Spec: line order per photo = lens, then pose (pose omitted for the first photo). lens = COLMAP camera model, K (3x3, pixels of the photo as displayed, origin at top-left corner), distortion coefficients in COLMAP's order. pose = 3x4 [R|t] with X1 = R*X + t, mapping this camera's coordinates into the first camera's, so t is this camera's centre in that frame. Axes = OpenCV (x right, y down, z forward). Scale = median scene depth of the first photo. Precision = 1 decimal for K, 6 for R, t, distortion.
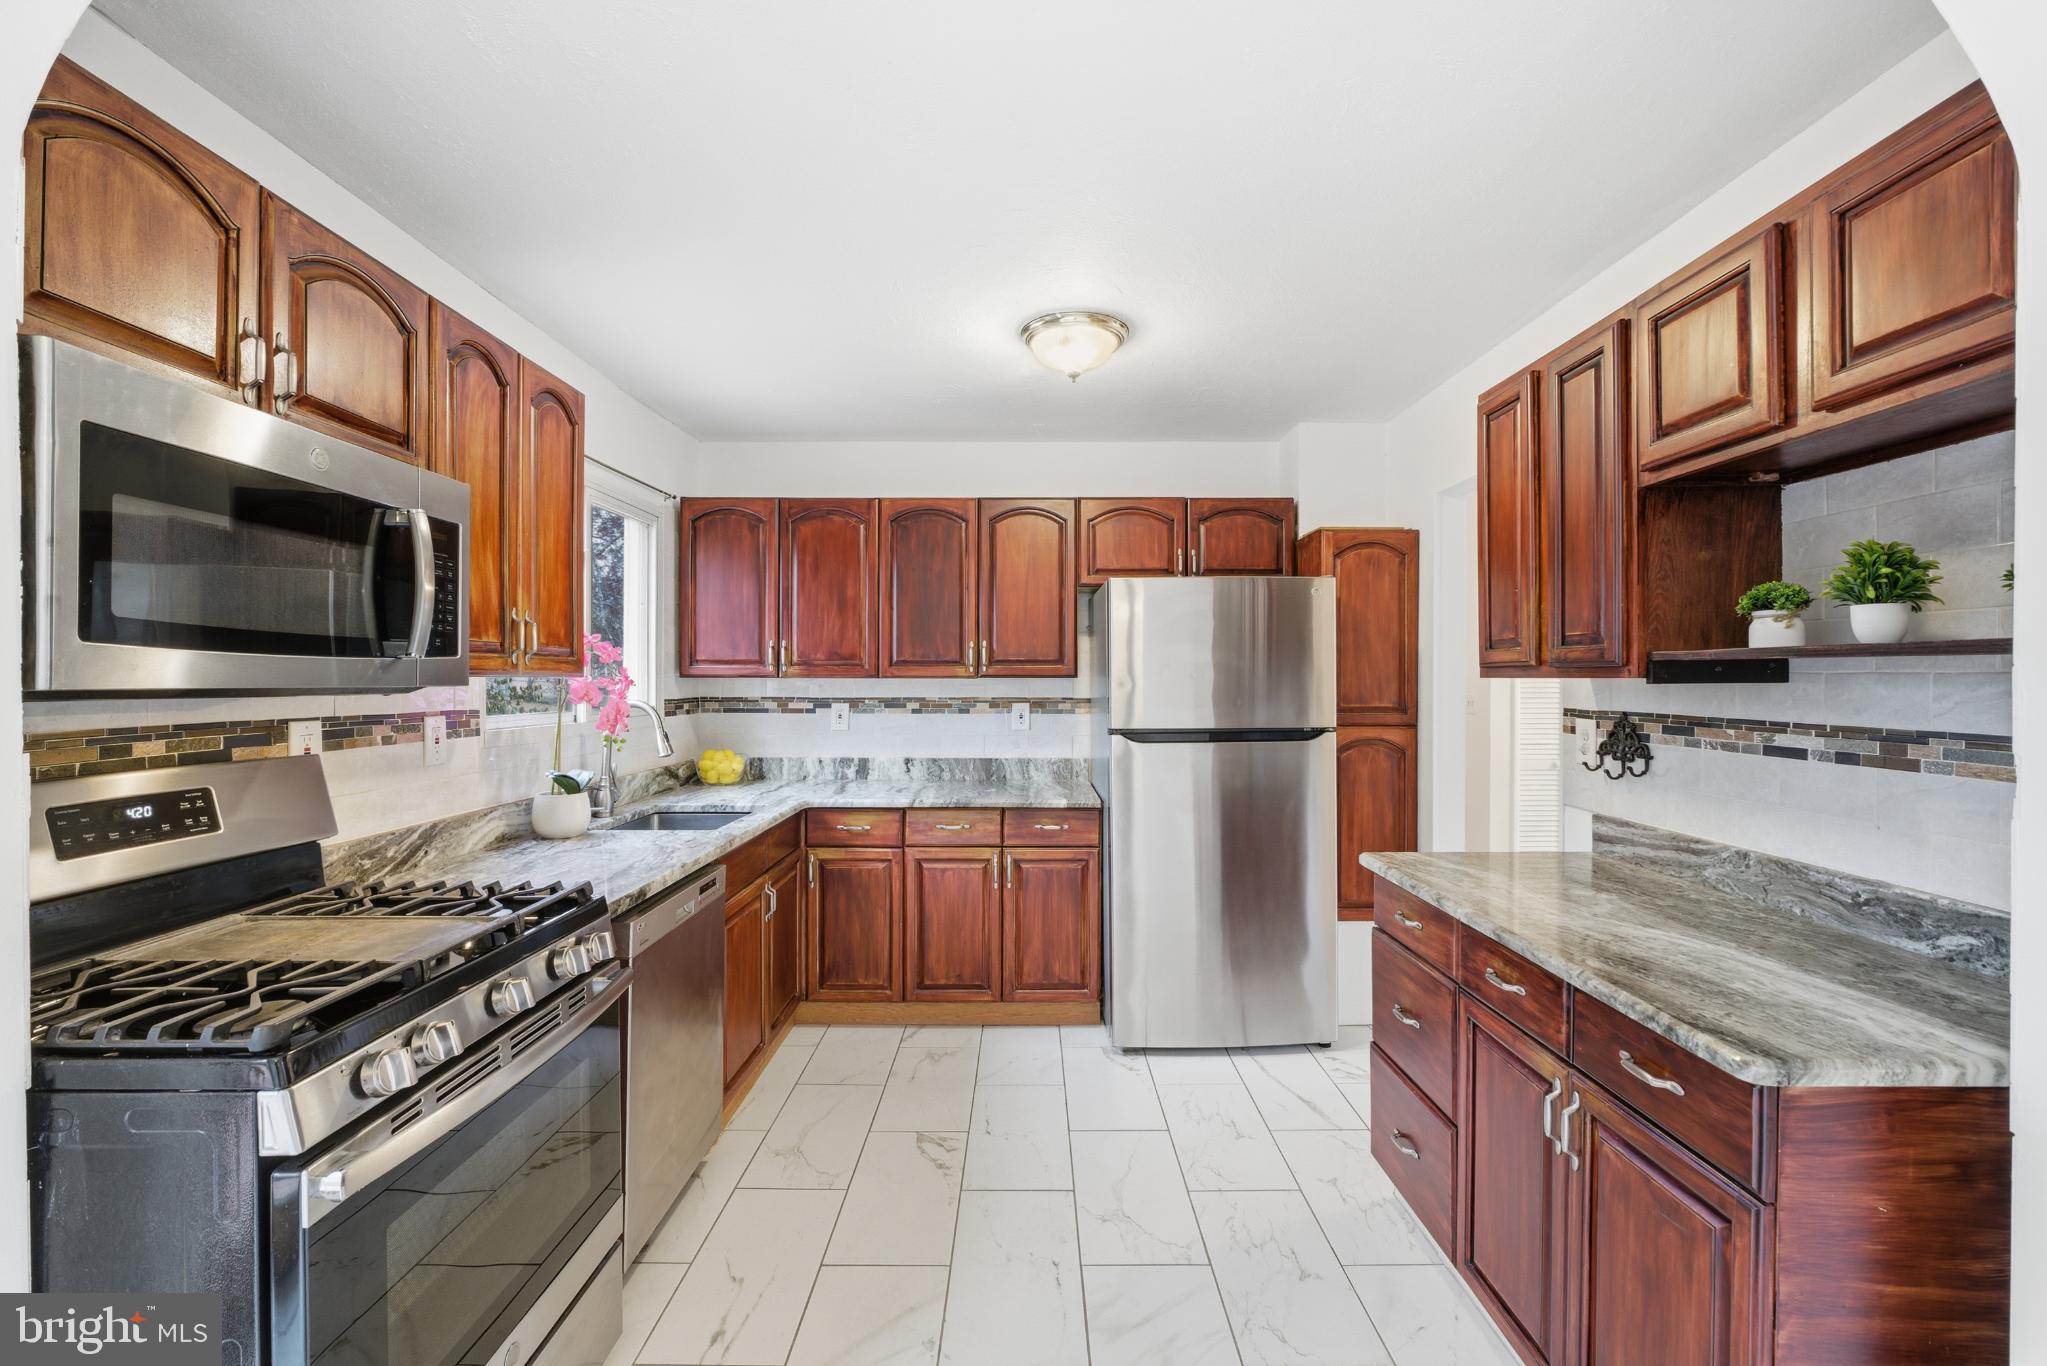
lens RADIAL K [[869.0, 0, 1013.0], [0, 869.0, 683.1], [0, 0, 1]] dist [-0.015618, 0.003888]
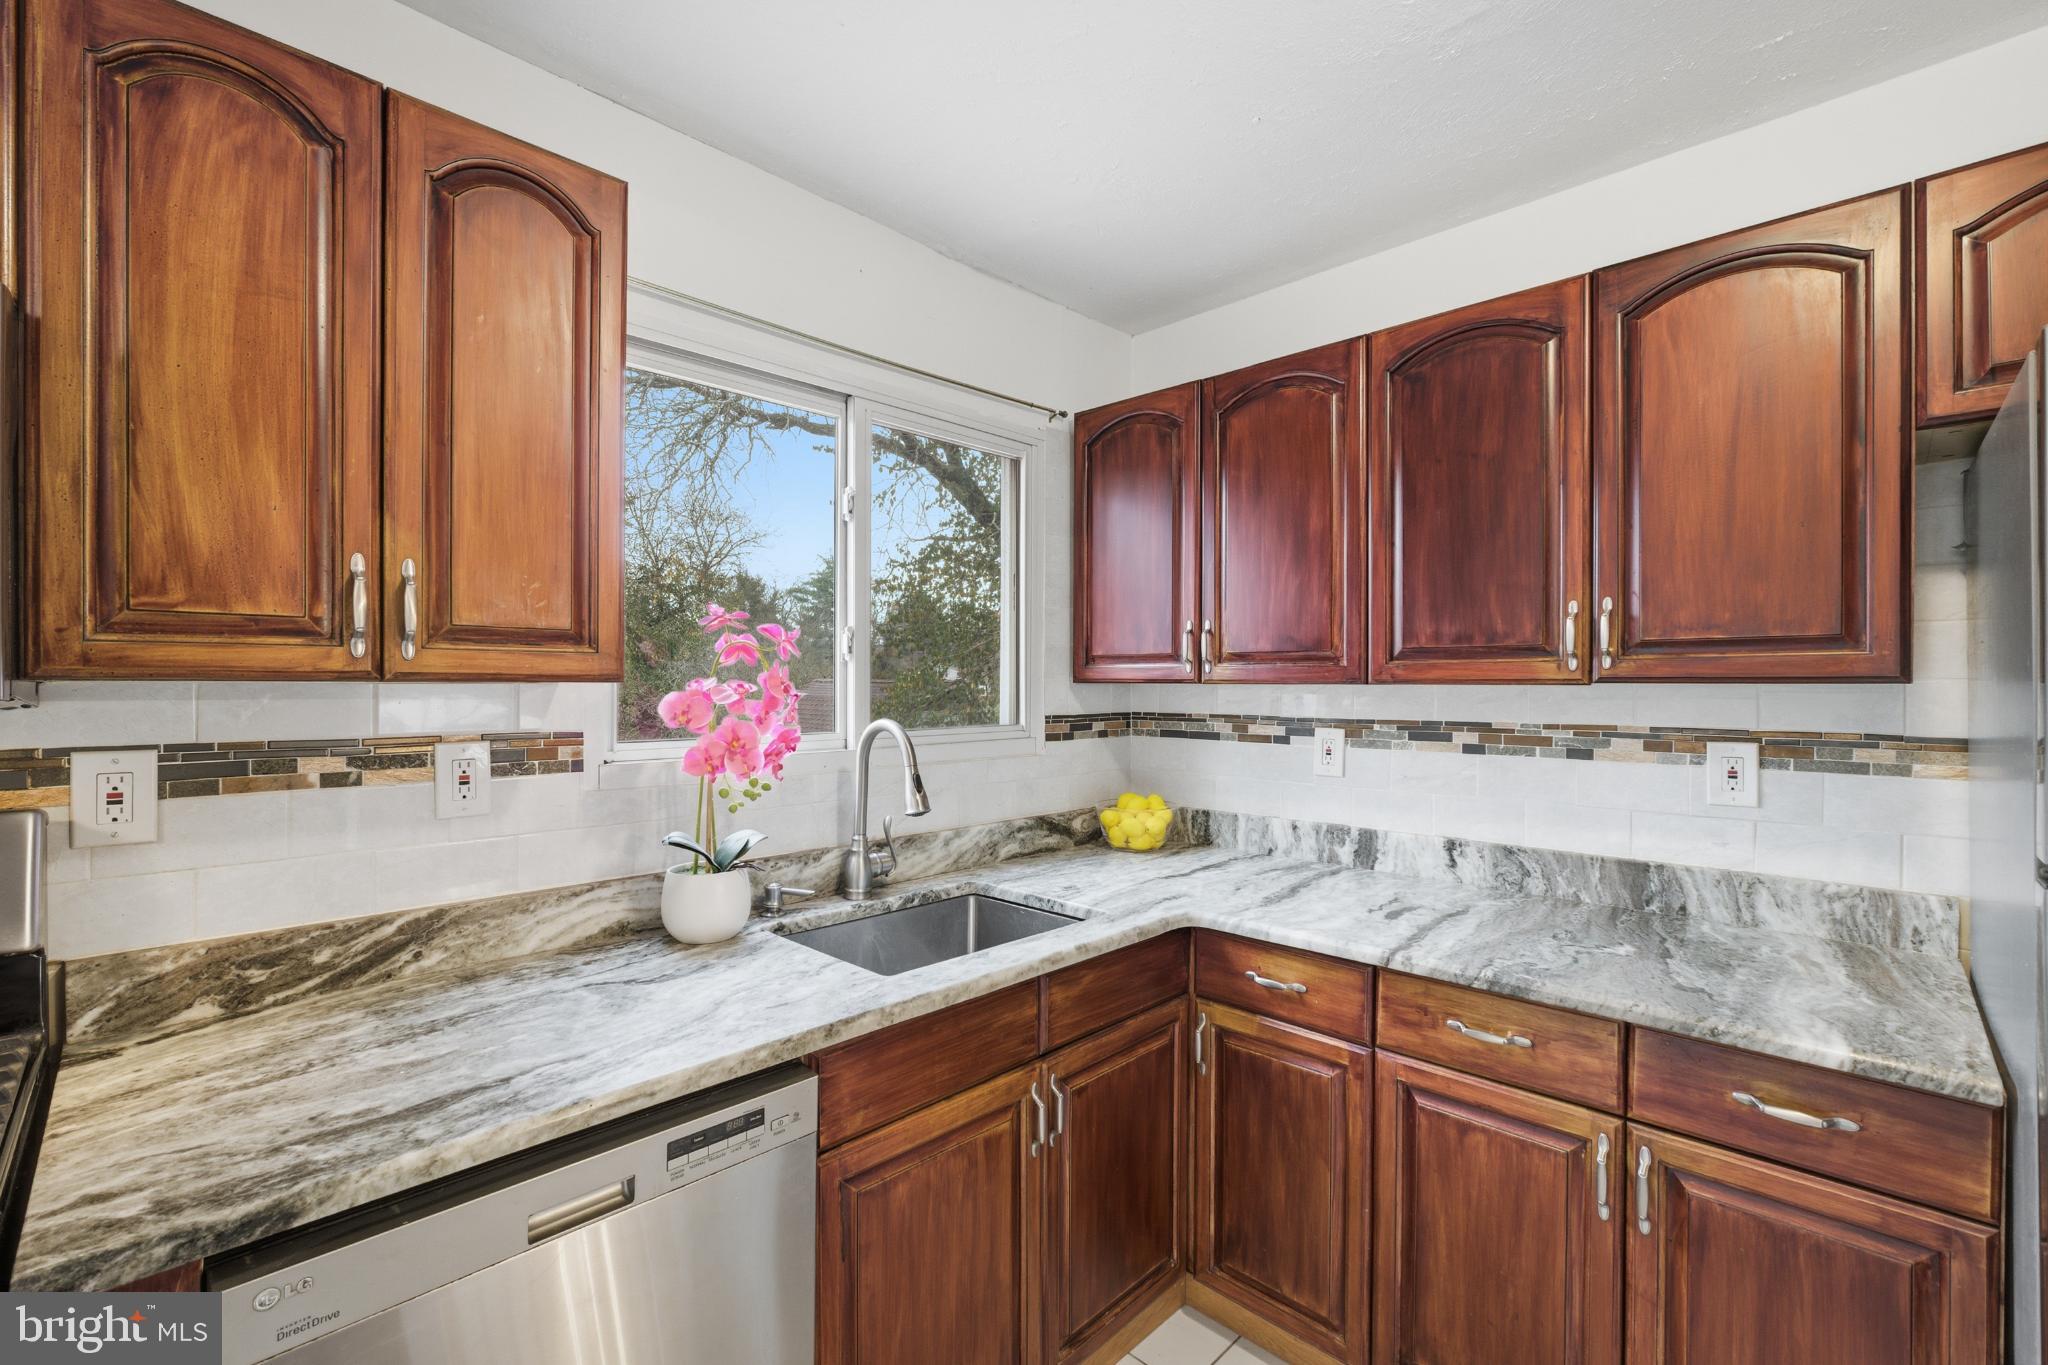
lens RADIAL K [[869.4, 0, 1026.3], [0, 869.4, 687.1], [0, 0, 1]] dist [-0.015618, 0.003888]
pose [[0.725219, 0.003073, -0.688511, 0.058040], [-0.004628, 0.999989, -0.000412, -0.003306], [0.688502, 0.003486, 0.725226, 0.536319]]
